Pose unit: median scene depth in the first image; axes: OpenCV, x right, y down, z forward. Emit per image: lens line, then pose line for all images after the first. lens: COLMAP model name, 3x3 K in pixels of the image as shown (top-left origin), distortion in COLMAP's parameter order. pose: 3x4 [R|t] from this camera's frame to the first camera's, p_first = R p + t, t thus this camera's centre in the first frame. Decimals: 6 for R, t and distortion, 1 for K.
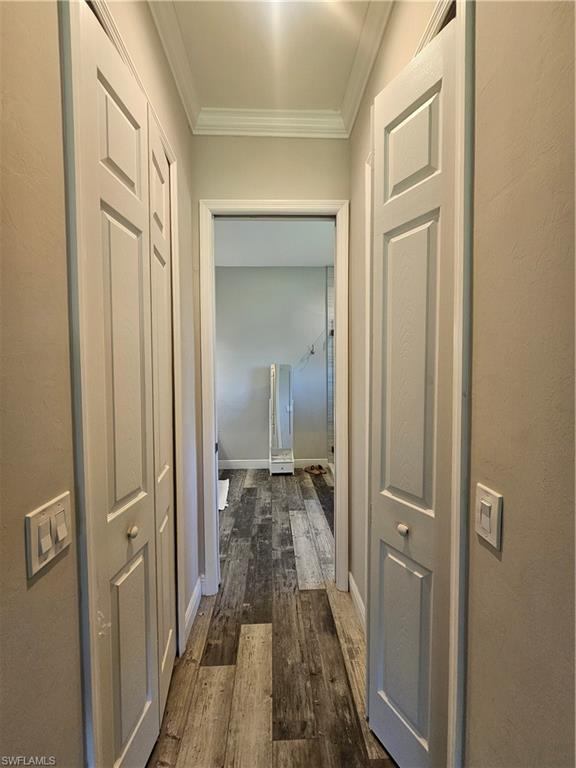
lens RADIAL K [[313.8, 0, 288.0], [0, 313.8, 384.0], [0, 0, 1]] dist [-0.005855, -0.000196]
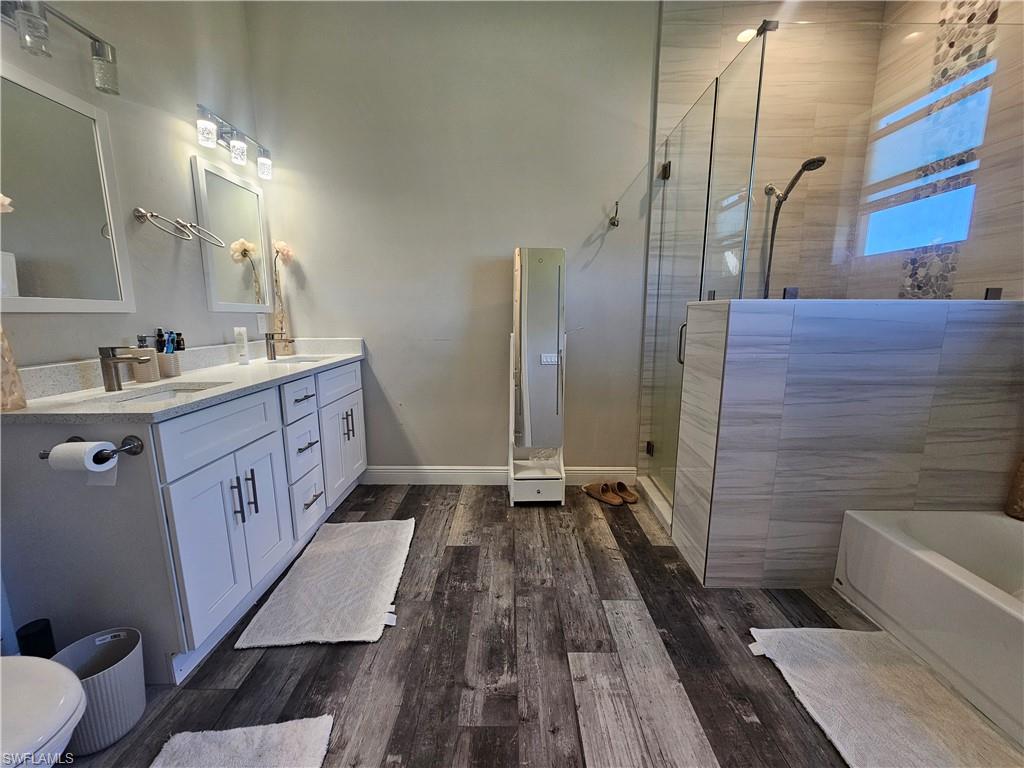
lens RADIAL K [[418.4, 0, 510.4], [0, 418.4, 388.0], [0, 0, 1]] dist [-0.005855, -0.000196]
pose [[0.998515, 0.016445, -0.051934, -0.030453], [-0.008770, 0.989438, 0.144689, 0.042989], [0.053765, -0.144019, 0.988113, 0.455341]]
